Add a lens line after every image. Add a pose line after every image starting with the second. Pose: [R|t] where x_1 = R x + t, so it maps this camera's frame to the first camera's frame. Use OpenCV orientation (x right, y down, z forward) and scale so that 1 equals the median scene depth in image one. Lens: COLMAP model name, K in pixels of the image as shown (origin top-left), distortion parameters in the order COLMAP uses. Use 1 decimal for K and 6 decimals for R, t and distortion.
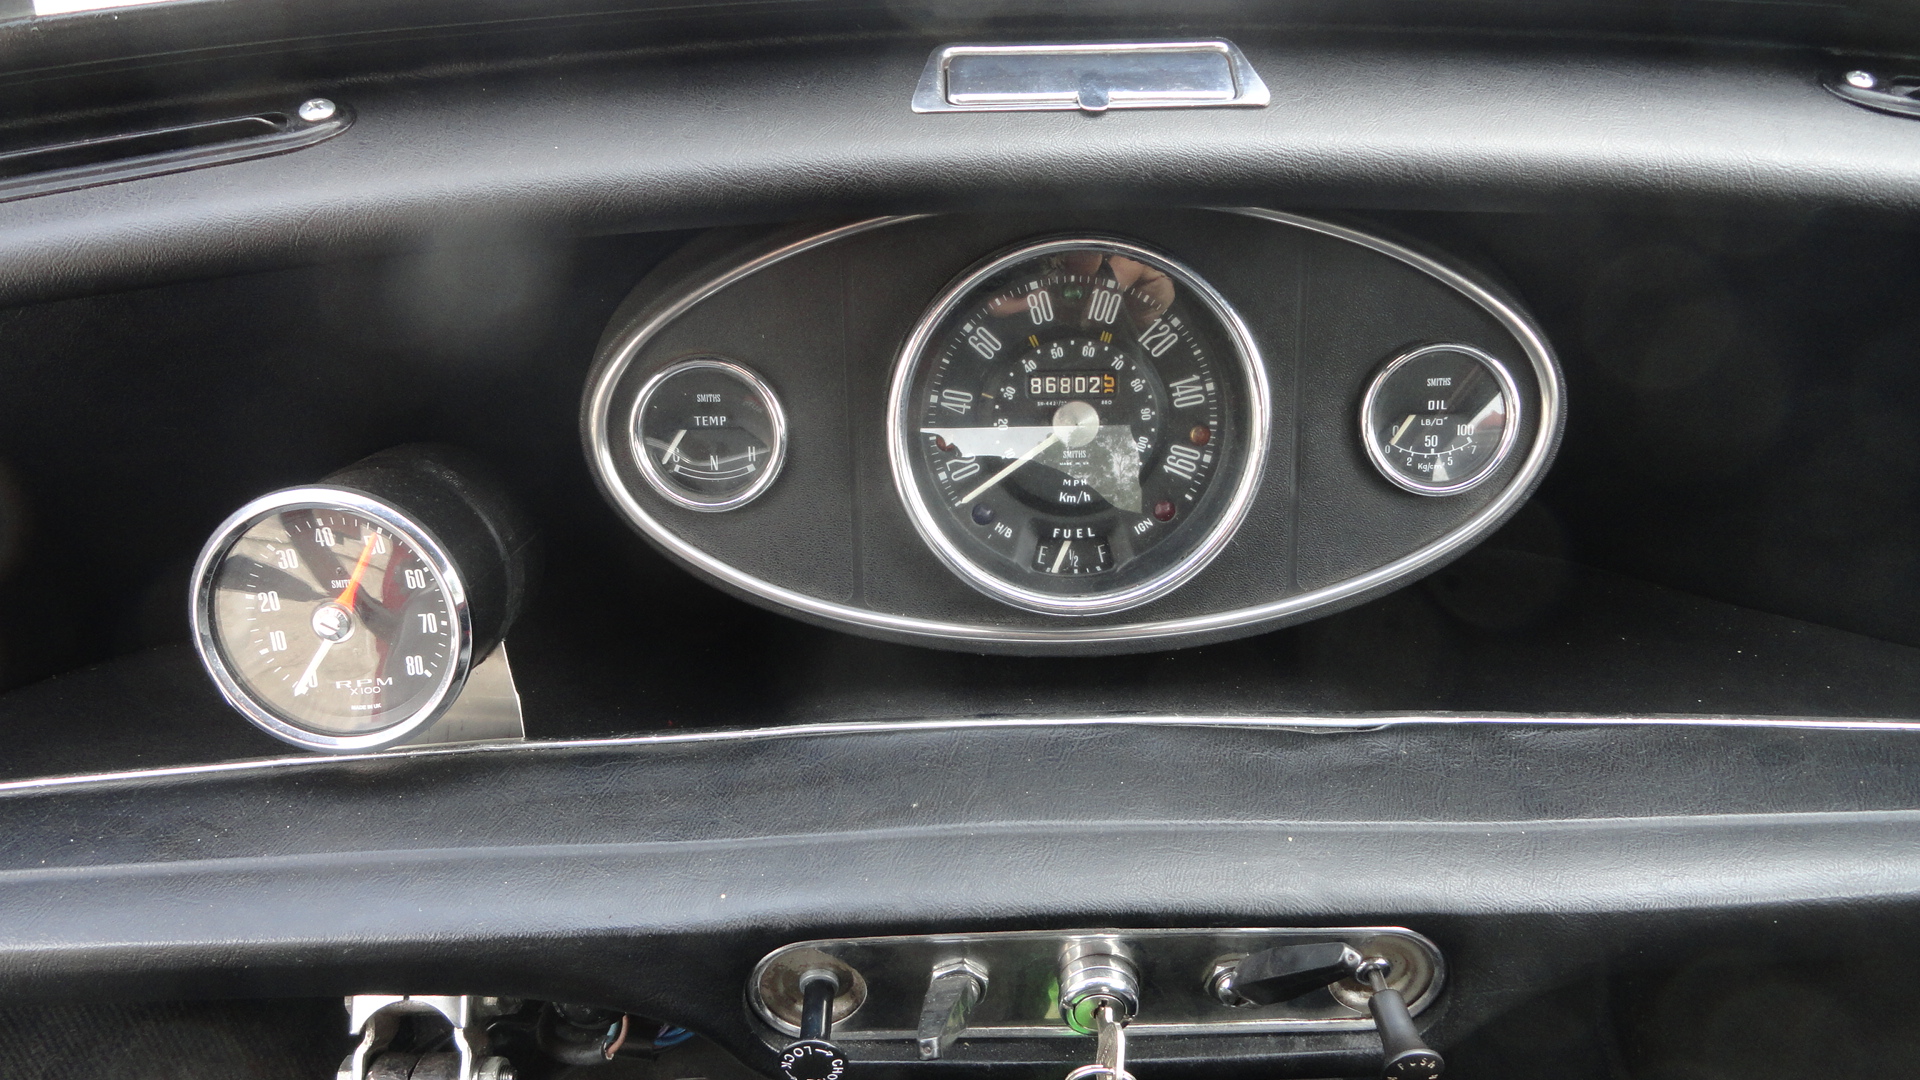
lens RADIAL K [[1340.3, 0, 958.4], [0, 1340.3, 535.2], [0, 0, 1]] dist [0.003064, 0.005686]
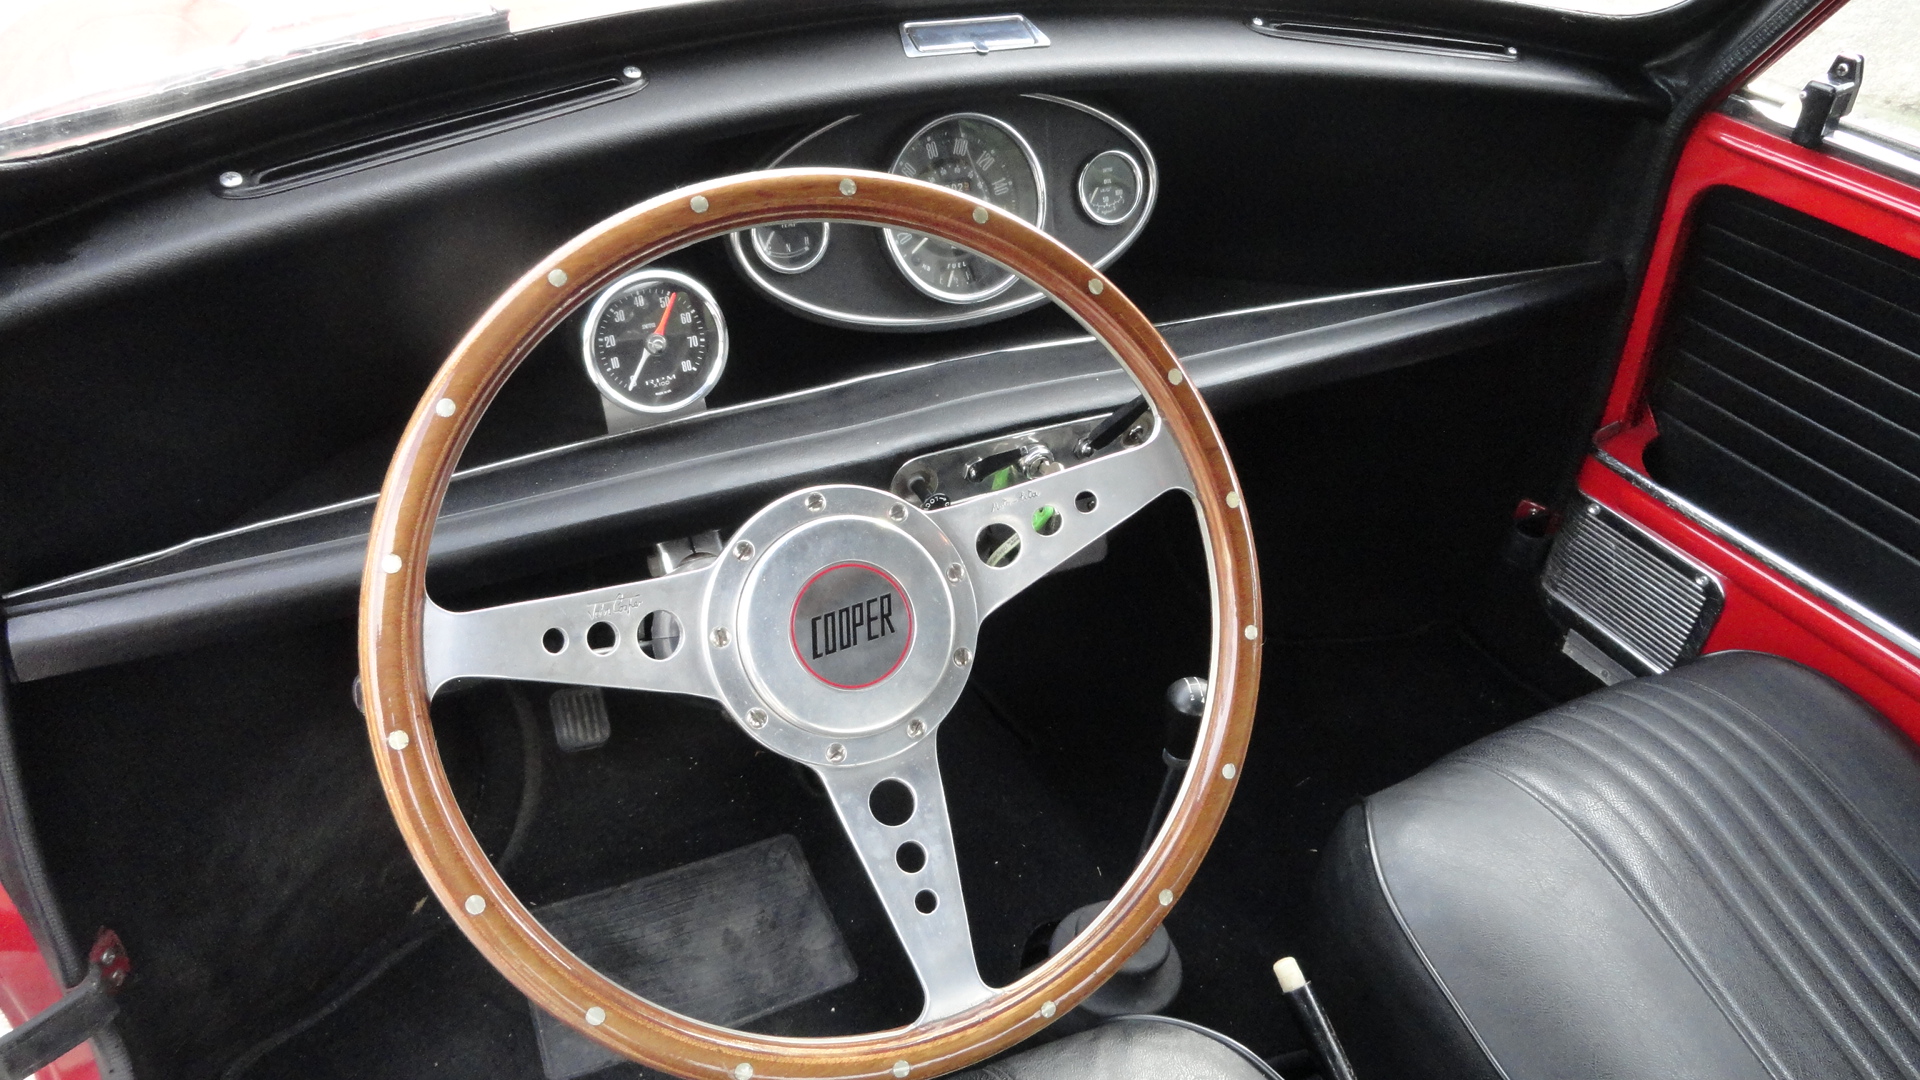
lens RADIAL K [[1340.3, 0, 958.4], [0, 1340.3, 535.2], [0, 0, 1]] dist [0.003064, 0.005686]
pose [[0.889250, -0.199931, 0.411415, -0.923414], [0.161795, 0.978757, 0.125926, 0.160292], [-0.427852, -0.045415, 0.902707, -0.922789]]
